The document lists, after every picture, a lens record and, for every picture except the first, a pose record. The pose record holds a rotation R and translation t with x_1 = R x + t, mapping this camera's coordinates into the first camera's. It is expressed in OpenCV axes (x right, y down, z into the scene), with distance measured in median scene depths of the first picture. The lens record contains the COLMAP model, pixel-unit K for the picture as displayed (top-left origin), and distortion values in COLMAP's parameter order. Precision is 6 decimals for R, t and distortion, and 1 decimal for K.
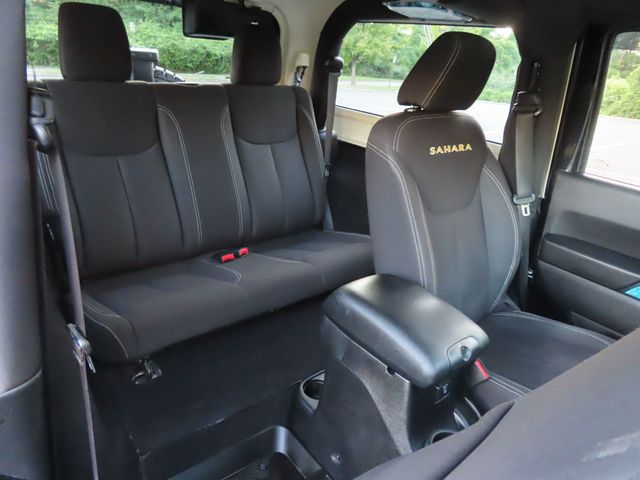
lens RADIAL K [[459.1, 0, 320.0], [0, 459.1, 240.0], [0, 0, 1]] dist [-0.006748, 0.003770]
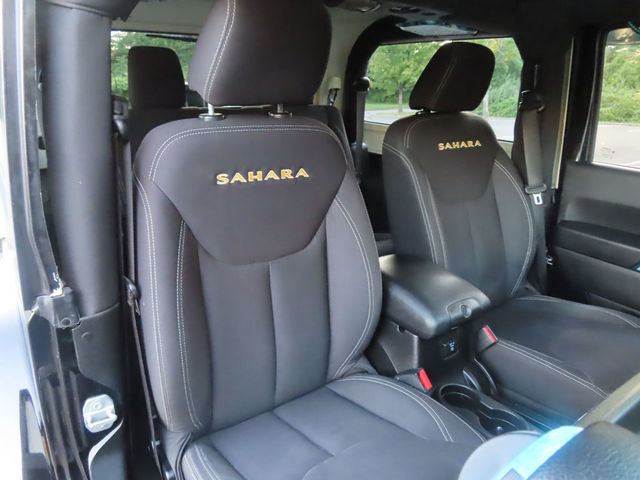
lens RADIAL K [[457.3, 0, 320.0], [0, 457.3, 240.0], [0, 0, 1]] dist [-0.000341, 0.003782]
pose [[0.992610, -0.035754, -0.115959, 0.063380], [0.028357, 0.997494, -0.064822, 0.088931], [0.117986, 0.061055, 0.991137, -0.123928]]
